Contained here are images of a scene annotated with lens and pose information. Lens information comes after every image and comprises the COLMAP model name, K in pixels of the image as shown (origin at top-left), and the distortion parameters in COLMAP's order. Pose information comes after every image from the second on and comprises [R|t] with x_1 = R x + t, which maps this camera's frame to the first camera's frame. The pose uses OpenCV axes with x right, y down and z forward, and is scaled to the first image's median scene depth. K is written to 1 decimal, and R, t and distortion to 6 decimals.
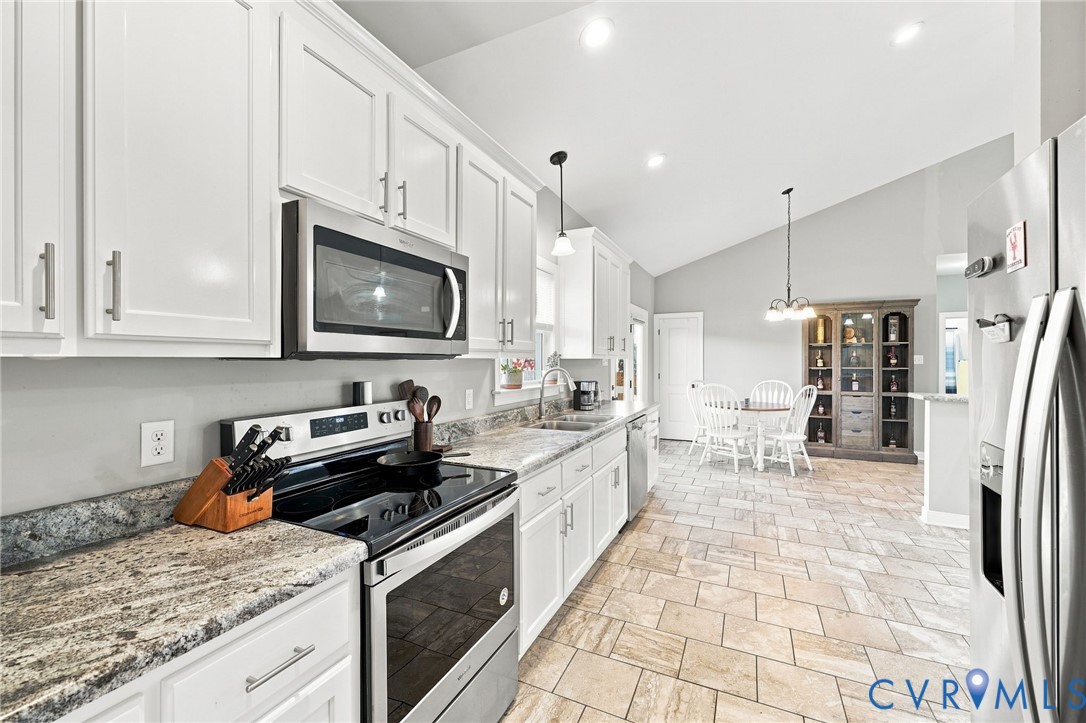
lens RADIAL K [[441.3, 0, 538.9], [0, 441.3, 357.9], [0, 0, 1]] dist [-0.000953, -0.000703]
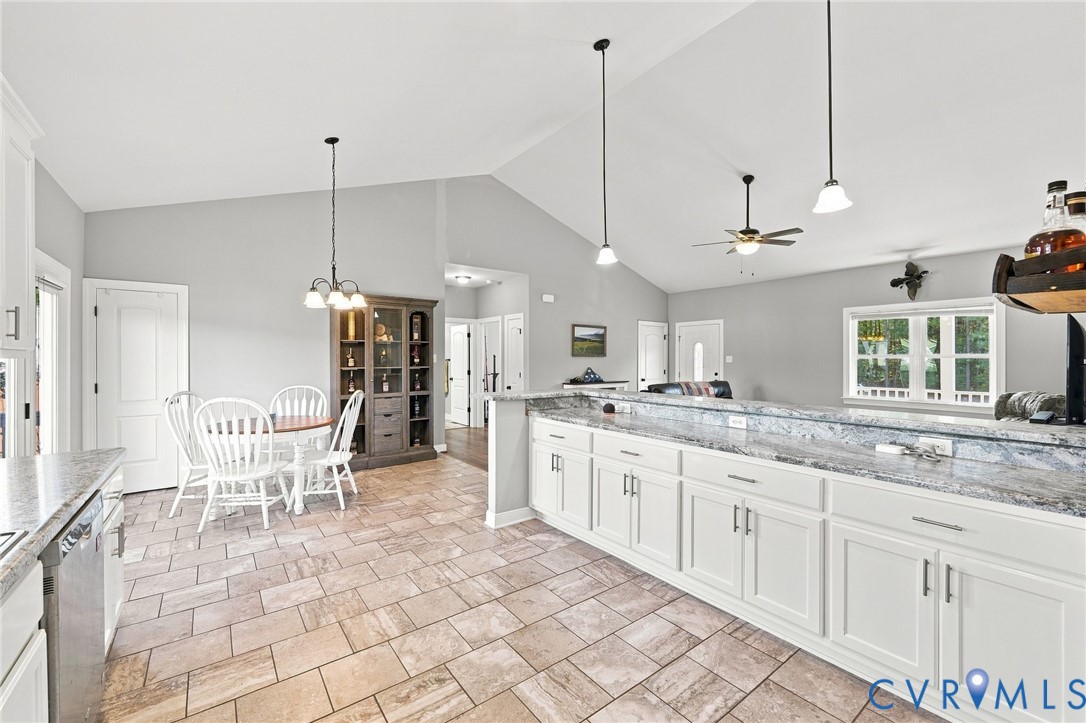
lens RADIAL K [[441.3, 0, 538.9], [0, 441.3, 357.9], [0, 0, 1]] dist [-0.000953, -0.000703]
pose [[0.464314, -0.002504, 0.885667, 0.048834], [-0.000514, 0.999995, 0.003096, -0.000670], [-0.885671, -0.001893, 0.464310, 0.326261]]
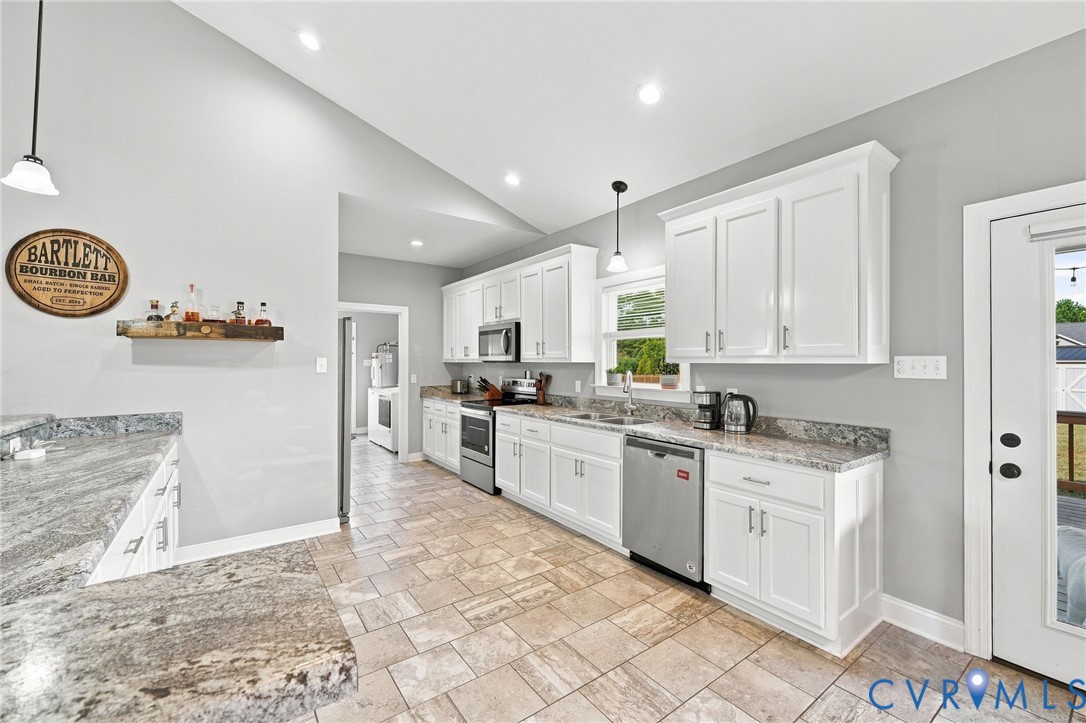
lens RADIAL K [[441.3, 0, 538.9], [0, 441.3, 357.9], [0, 0, 1]] dist [-0.000953, -0.000703]
pose [[-0.482035, -0.009549, -0.876100, 0.700410], [-0.001085, 0.999946, -0.010302, -0.000041], [0.876151, -0.004016, -0.482019, 0.838812]]
